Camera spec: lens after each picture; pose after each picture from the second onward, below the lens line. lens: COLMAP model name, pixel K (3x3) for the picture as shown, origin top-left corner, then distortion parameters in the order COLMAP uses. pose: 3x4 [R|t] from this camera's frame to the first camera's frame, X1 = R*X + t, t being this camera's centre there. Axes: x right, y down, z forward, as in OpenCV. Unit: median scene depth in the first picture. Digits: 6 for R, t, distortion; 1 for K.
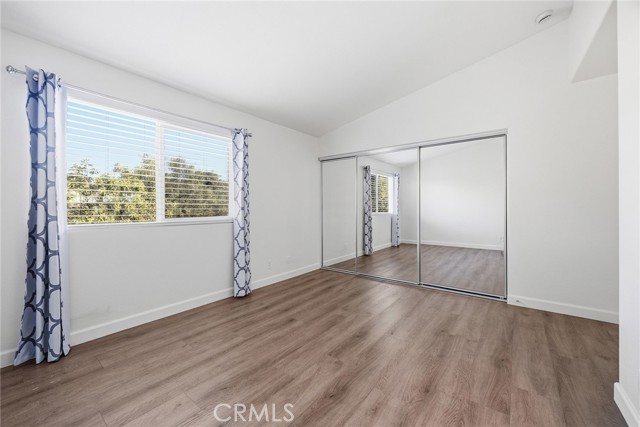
lens RADIAL K [[251.7, 0, 319.6], [0, 251.7, 211.3], [0, 0, 1]] dist [0.001777, -0.000058]
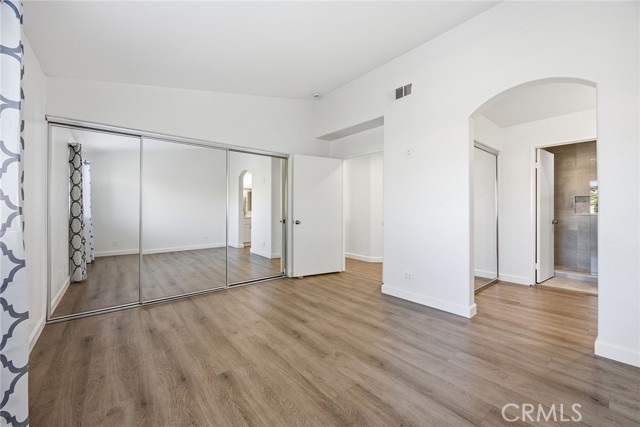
lens RADIAL K [[251.7, 0, 321.4], [0, 251.7, 210.2], [0, 0, 1]] dist [0.001777, -0.000058]
pose [[0.224471, 0.000431, 0.974481, -0.756693], [0.010716, 0.999938, -0.002911, -0.007077], [-0.974422, 0.011096, 0.224453, 0.631979]]
